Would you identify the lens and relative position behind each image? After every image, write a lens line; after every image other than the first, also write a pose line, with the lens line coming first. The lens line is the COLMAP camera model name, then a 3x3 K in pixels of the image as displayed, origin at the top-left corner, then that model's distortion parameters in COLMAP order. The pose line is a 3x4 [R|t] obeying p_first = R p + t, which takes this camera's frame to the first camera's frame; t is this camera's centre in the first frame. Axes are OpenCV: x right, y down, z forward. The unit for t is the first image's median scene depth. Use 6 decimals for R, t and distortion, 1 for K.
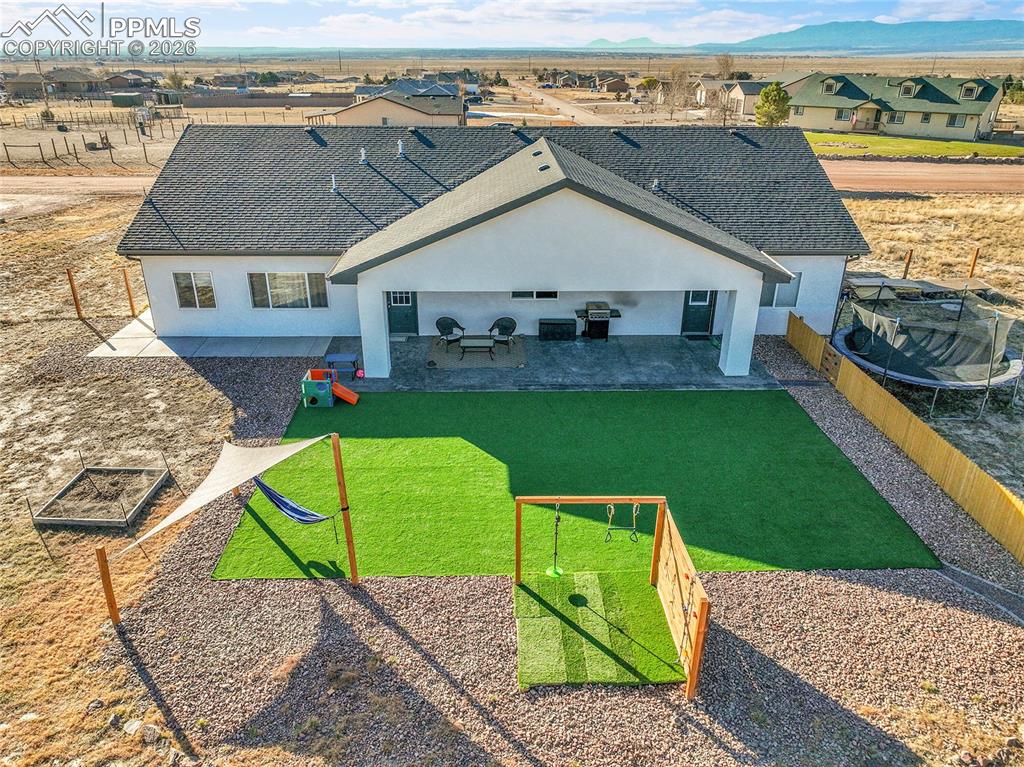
lens RADIAL K [[717.7, 0, 510.6], [0, 717.7, 384.3], [0, 0, 1]] dist [-0.005082, 0.019169]
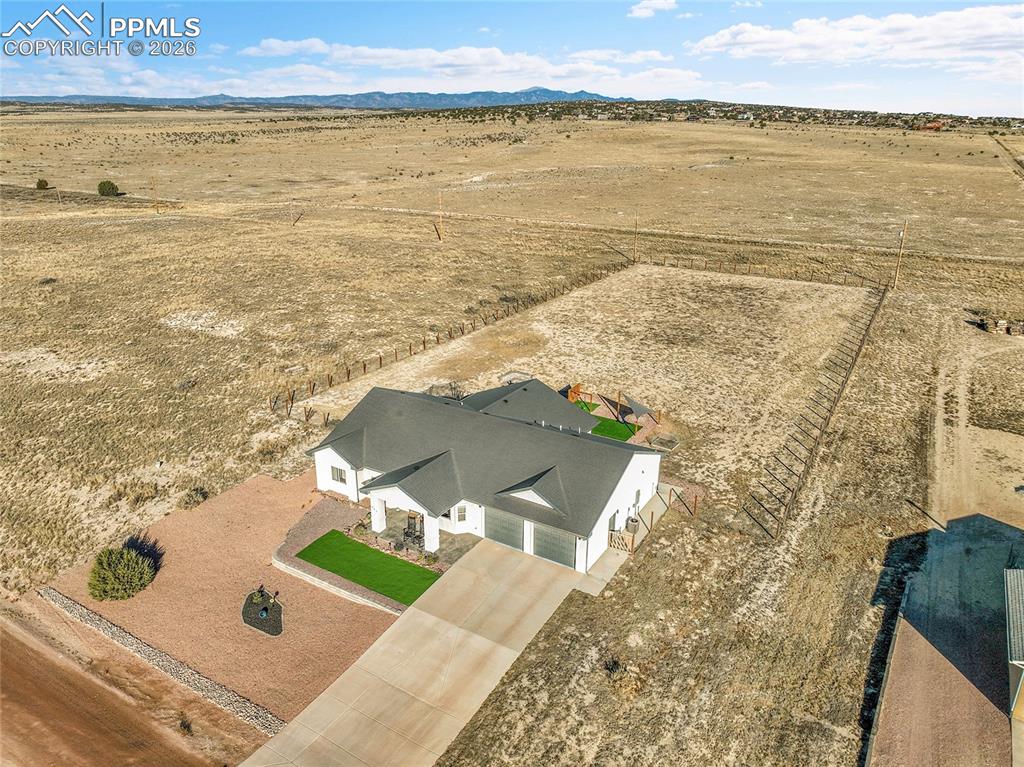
lens RADIAL K [[717.7, 0, 510.6], [0, 717.7, 384.3], [0, 0, 1]] dist [-0.005082, 0.019169]
pose [[-0.840314, -0.197684, 0.504770, -1.232834], [0.218120, 0.729143, 0.648670, -1.996394], [-0.496282, 0.655188, -0.569591, 2.403044]]
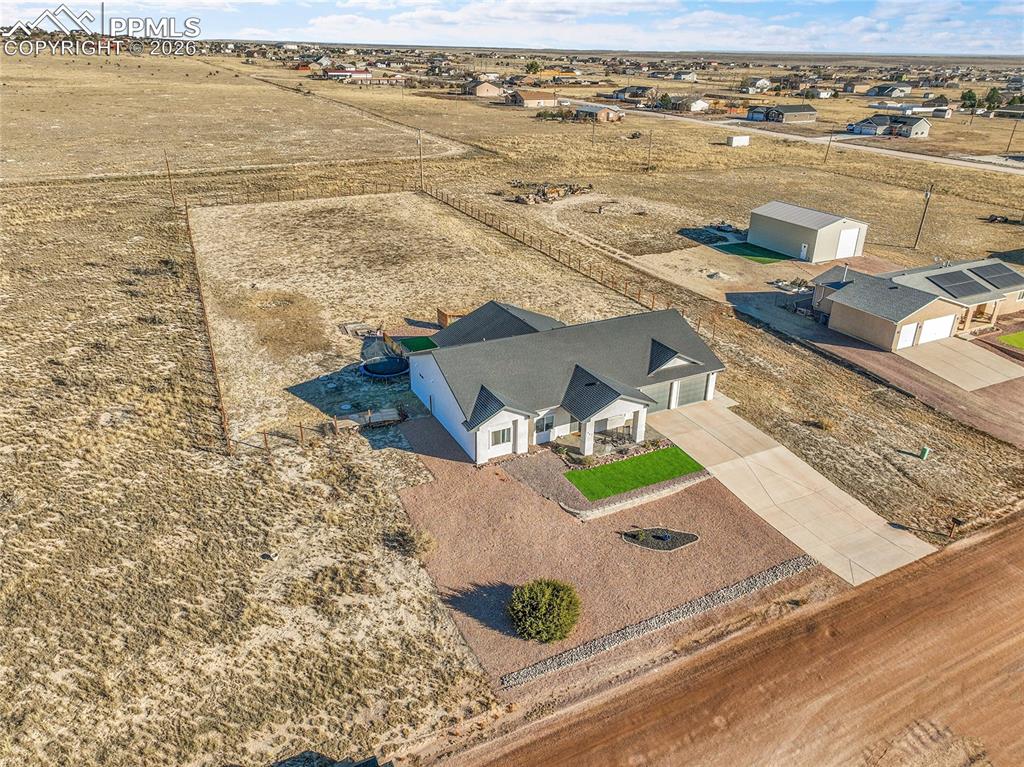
lens RADIAL K [[717.7, 0, 510.6], [0, 717.7, 384.3], [0, 0, 1]] dist [-0.005082, 0.019169]
pose [[-0.900489, 0.168508, -0.400904, 1.199154], [-0.199350, 0.659365, 0.724912, -2.098257], [0.386495, 0.732696, -0.560159, 2.672703]]
